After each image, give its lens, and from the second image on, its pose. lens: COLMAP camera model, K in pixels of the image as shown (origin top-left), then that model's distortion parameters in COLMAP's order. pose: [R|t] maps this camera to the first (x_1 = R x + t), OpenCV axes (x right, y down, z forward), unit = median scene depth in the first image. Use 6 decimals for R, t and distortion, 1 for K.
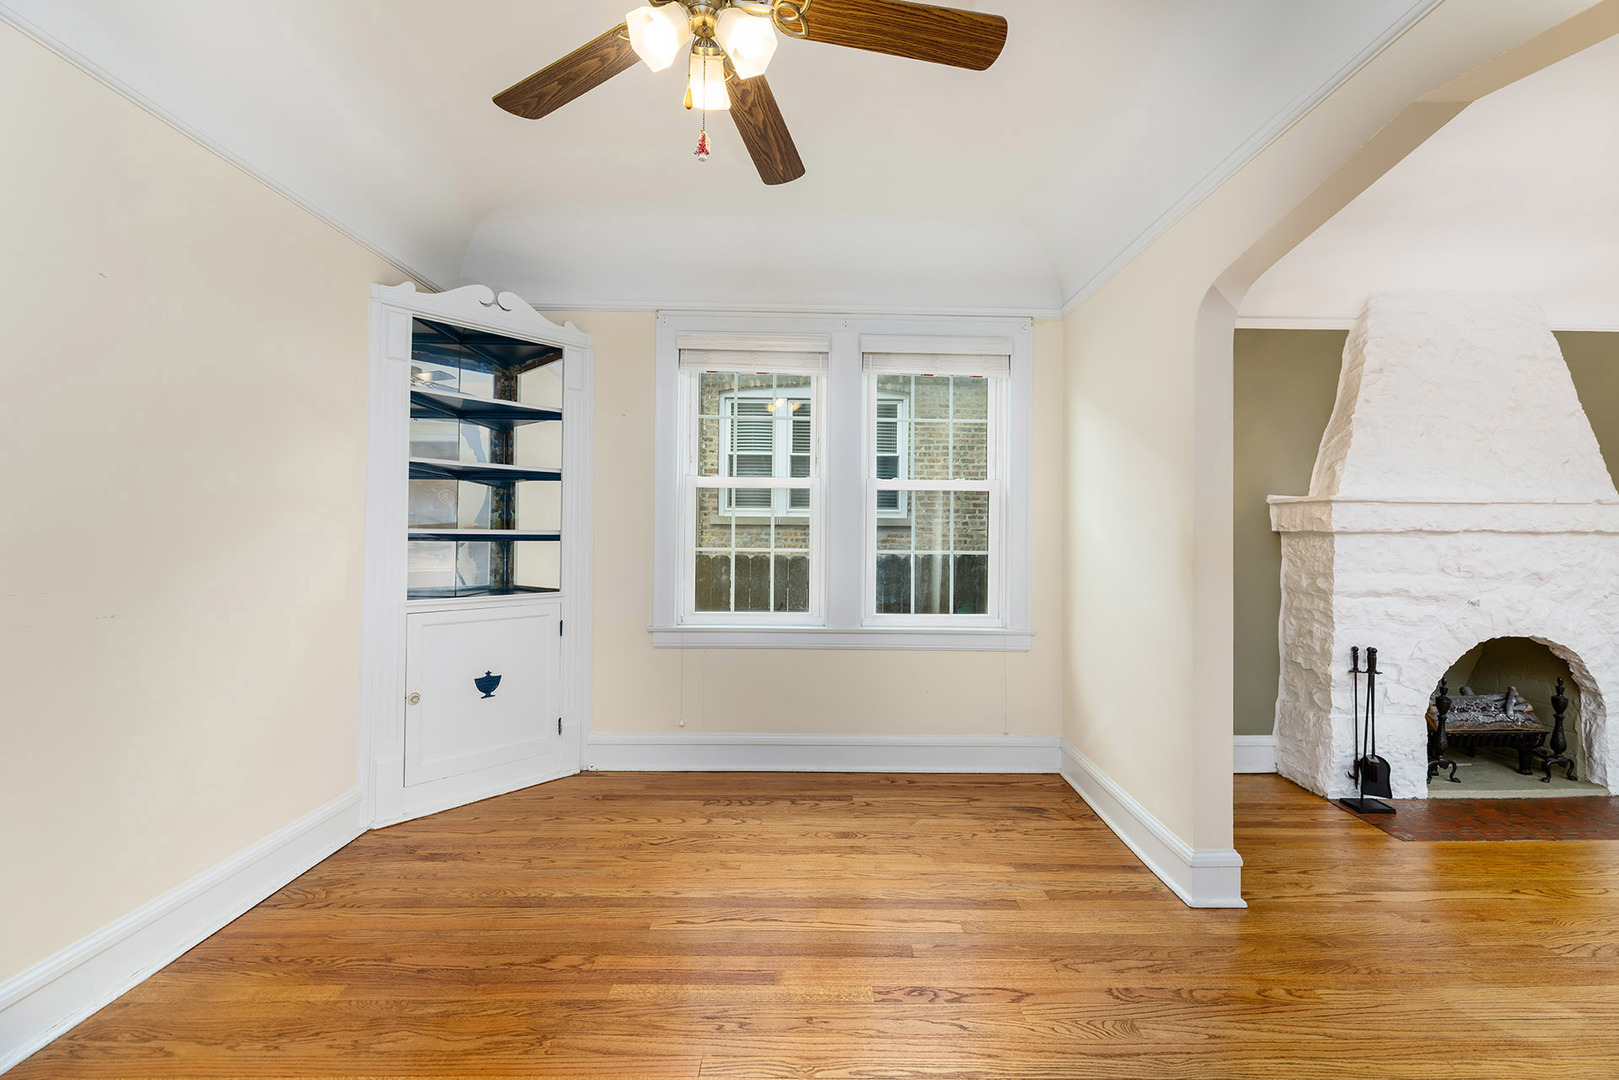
lens RADIAL K [[657.3, 0, 825.8], [0, 657.3, 527.9], [0, 0, 1]] dist [-0.003252, -0.000012]
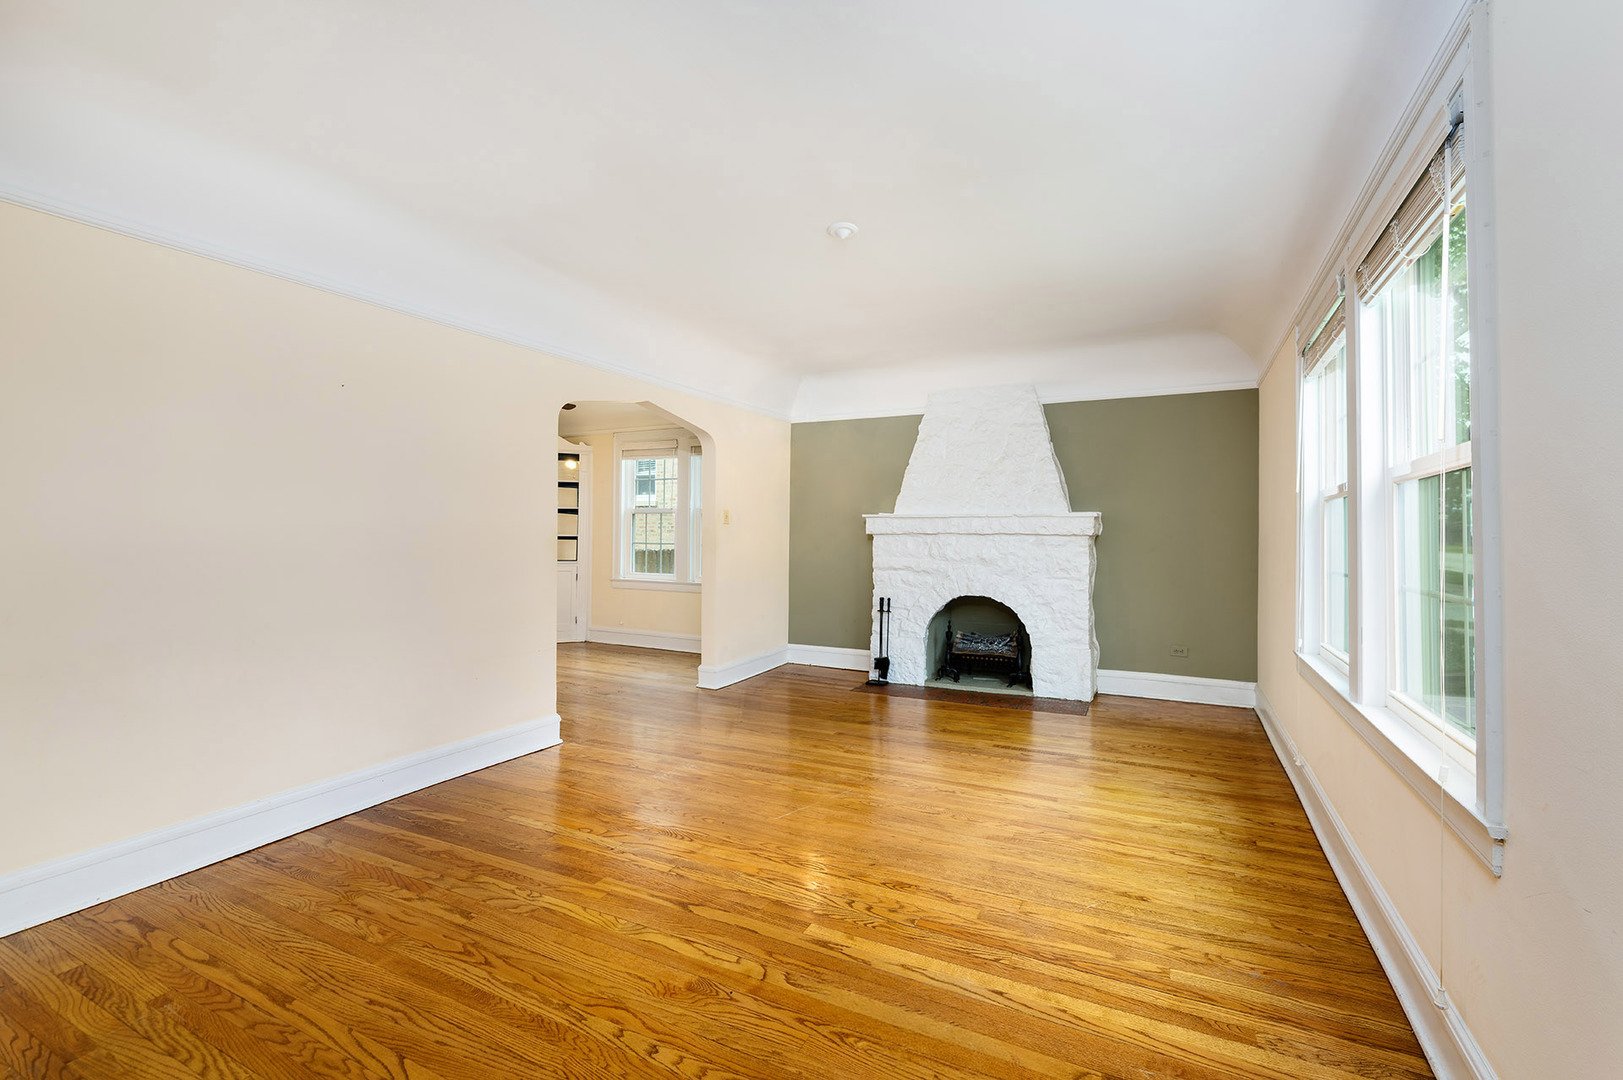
lens RADIAL K [[687.0, 0, 830.1], [0, 687.0, 525.2], [0, 0, 1]] dist [-0.002486, -0.000733]
pose [[0.888628, -0.007316, -0.458571, 1.592258], [0.001215, 0.999907, -0.013599, 0.007857], [0.458628, 0.011527, 0.888554, -0.775960]]
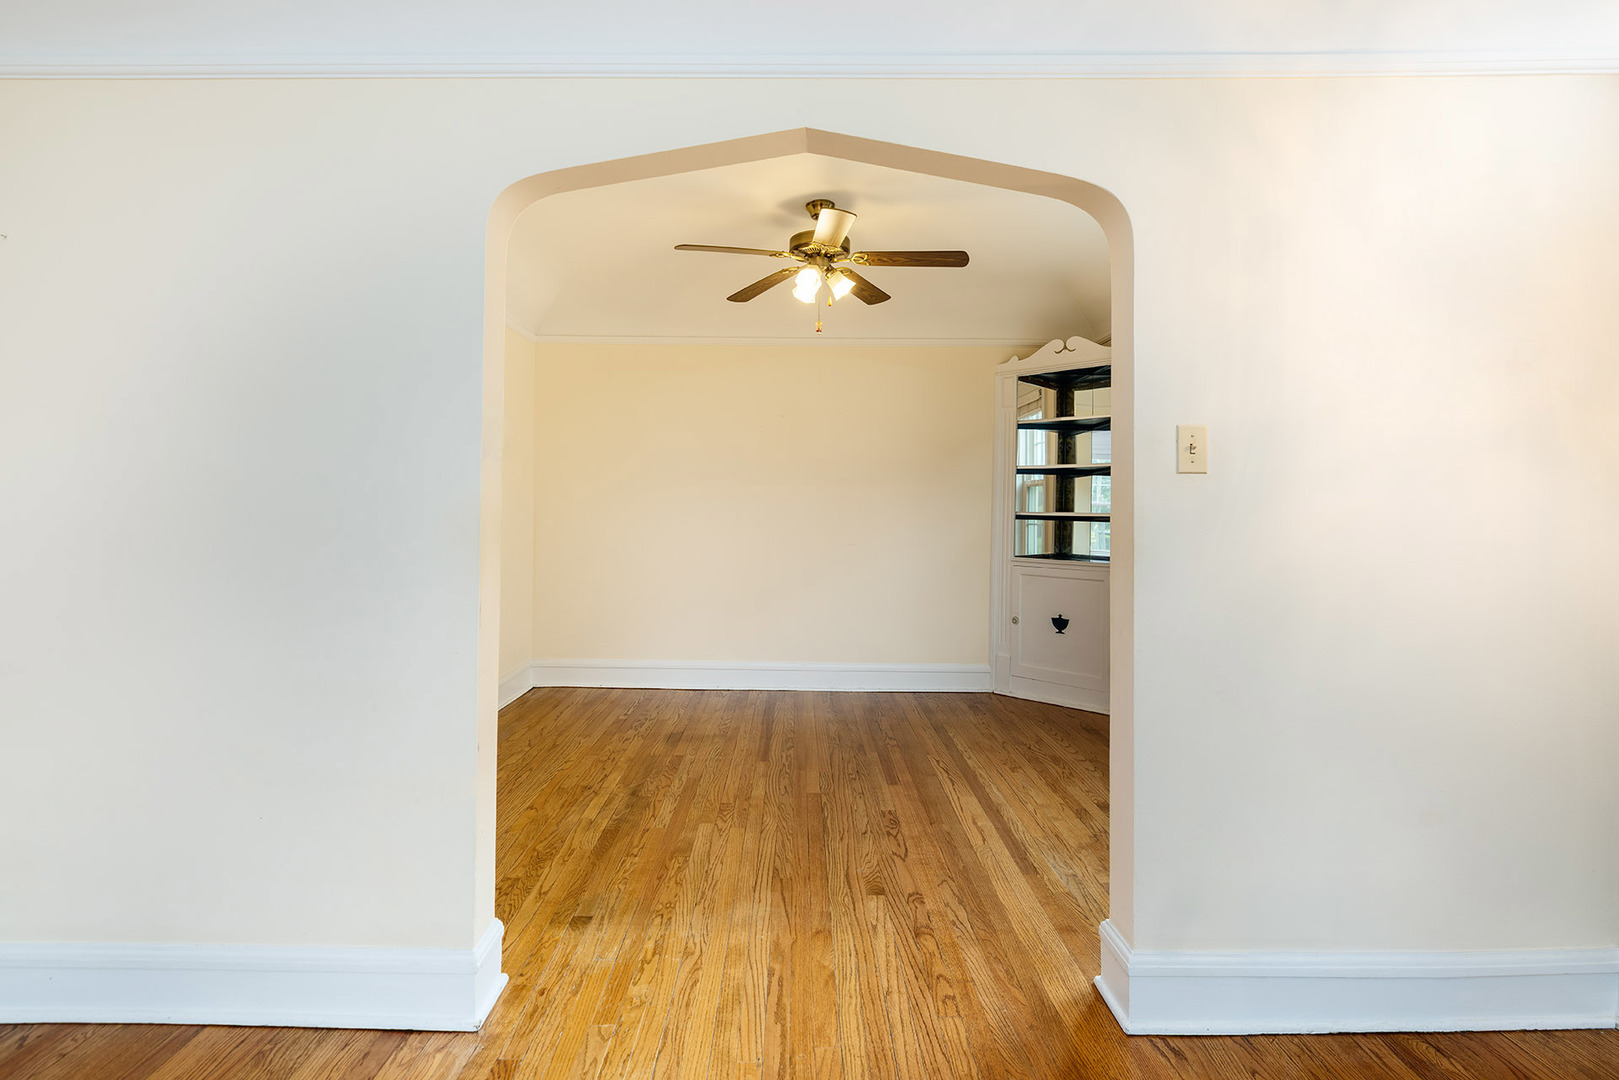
lens RADIAL K [[748.7, 0, 805.7], [0, 748.7, 500.9], [0, 0, 1]] dist [0.000737, -0.000003]
pose [[-0.015136, -0.020651, -0.999672, 1.080302], [-0.005182, 0.999775, -0.020574, 0.013458], [0.999872, 0.004869, -0.015239, 0.485767]]
